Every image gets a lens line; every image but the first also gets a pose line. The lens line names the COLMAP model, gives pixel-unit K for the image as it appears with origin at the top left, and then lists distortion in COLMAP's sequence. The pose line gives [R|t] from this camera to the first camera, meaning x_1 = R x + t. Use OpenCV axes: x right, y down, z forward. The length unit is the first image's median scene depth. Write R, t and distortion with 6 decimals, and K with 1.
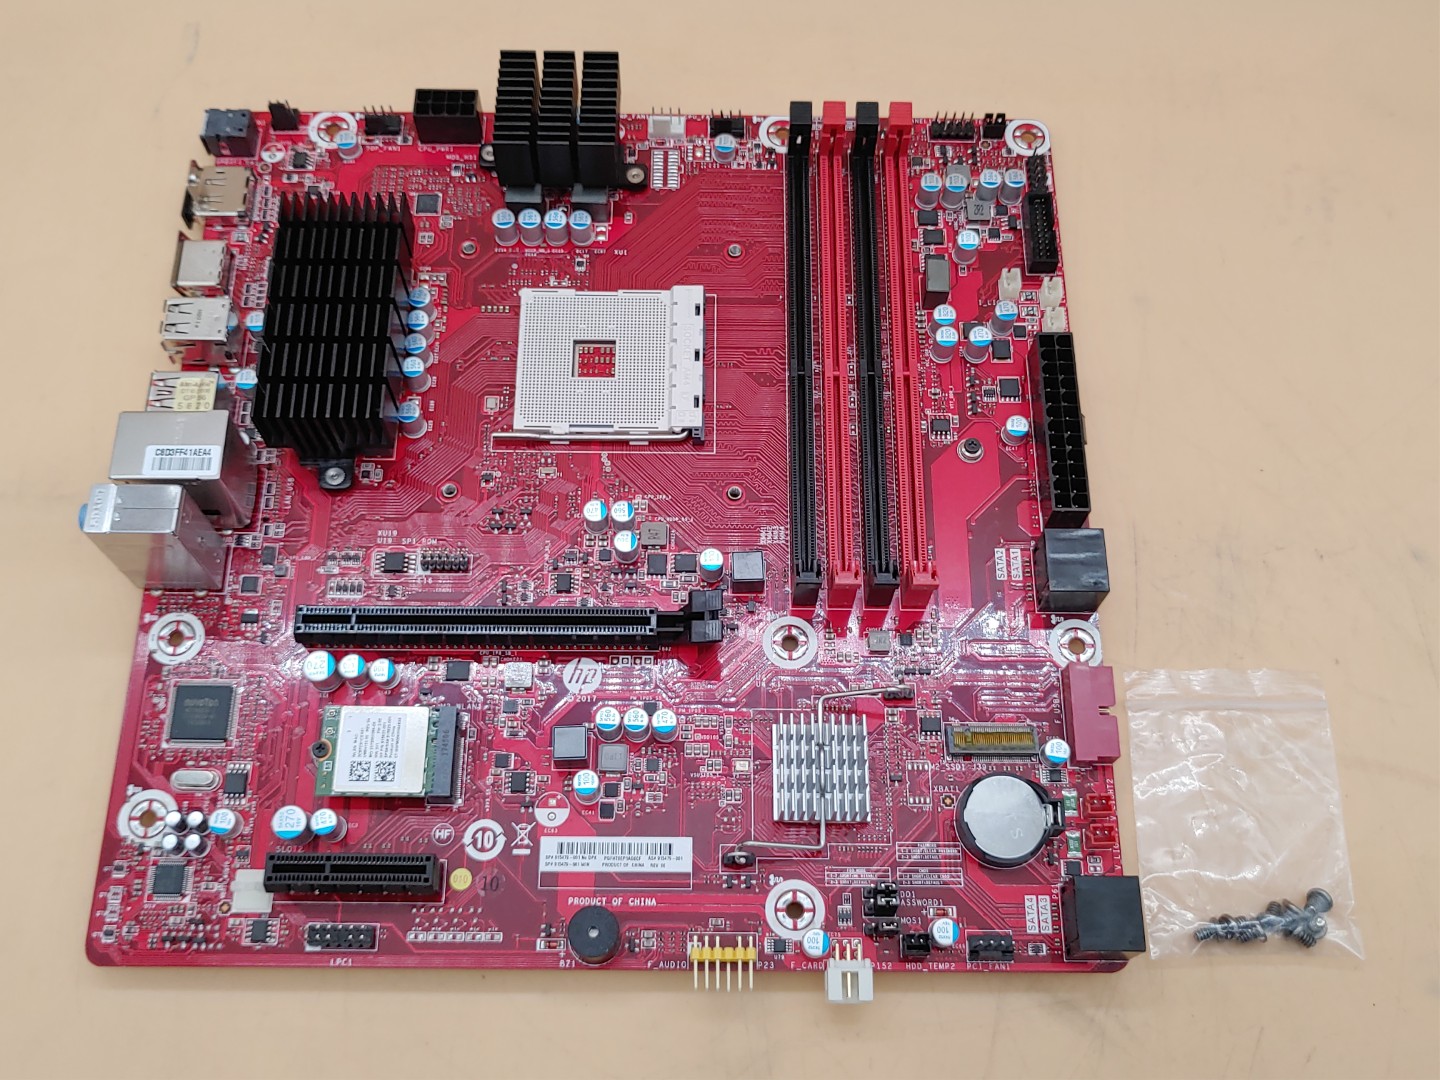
lens RADIAL K [[1415.8, 0, 709.1], [0, 1415.8, 543.9], [0, 0, 1]] dist [0.016142, 0.000000]
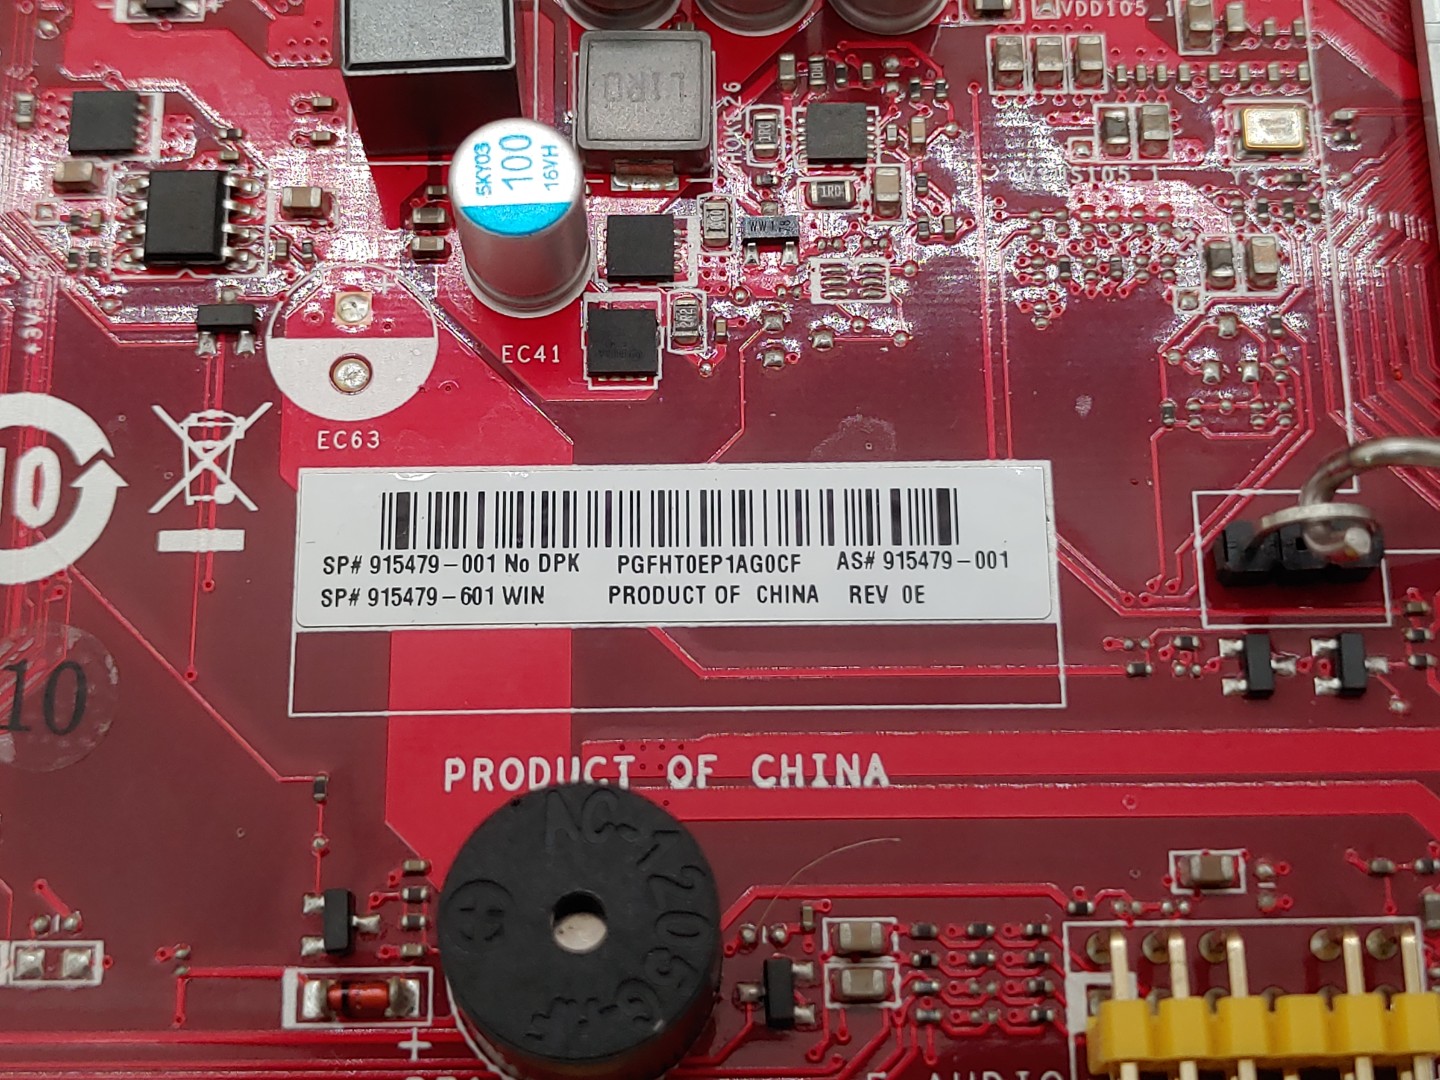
lens RADIAL K [[2246.4, 0, 722.9], [0, 2246.4, 537.5], [0, 0, 1]] dist [0.045825, 0.000000]
pose [[0.999812, -0.019366, 0.000969, -0.059469], [0.019185, 0.995262, 0.095313, 0.188372], [-0.002810, -0.095276, 0.995447, 0.686006]]
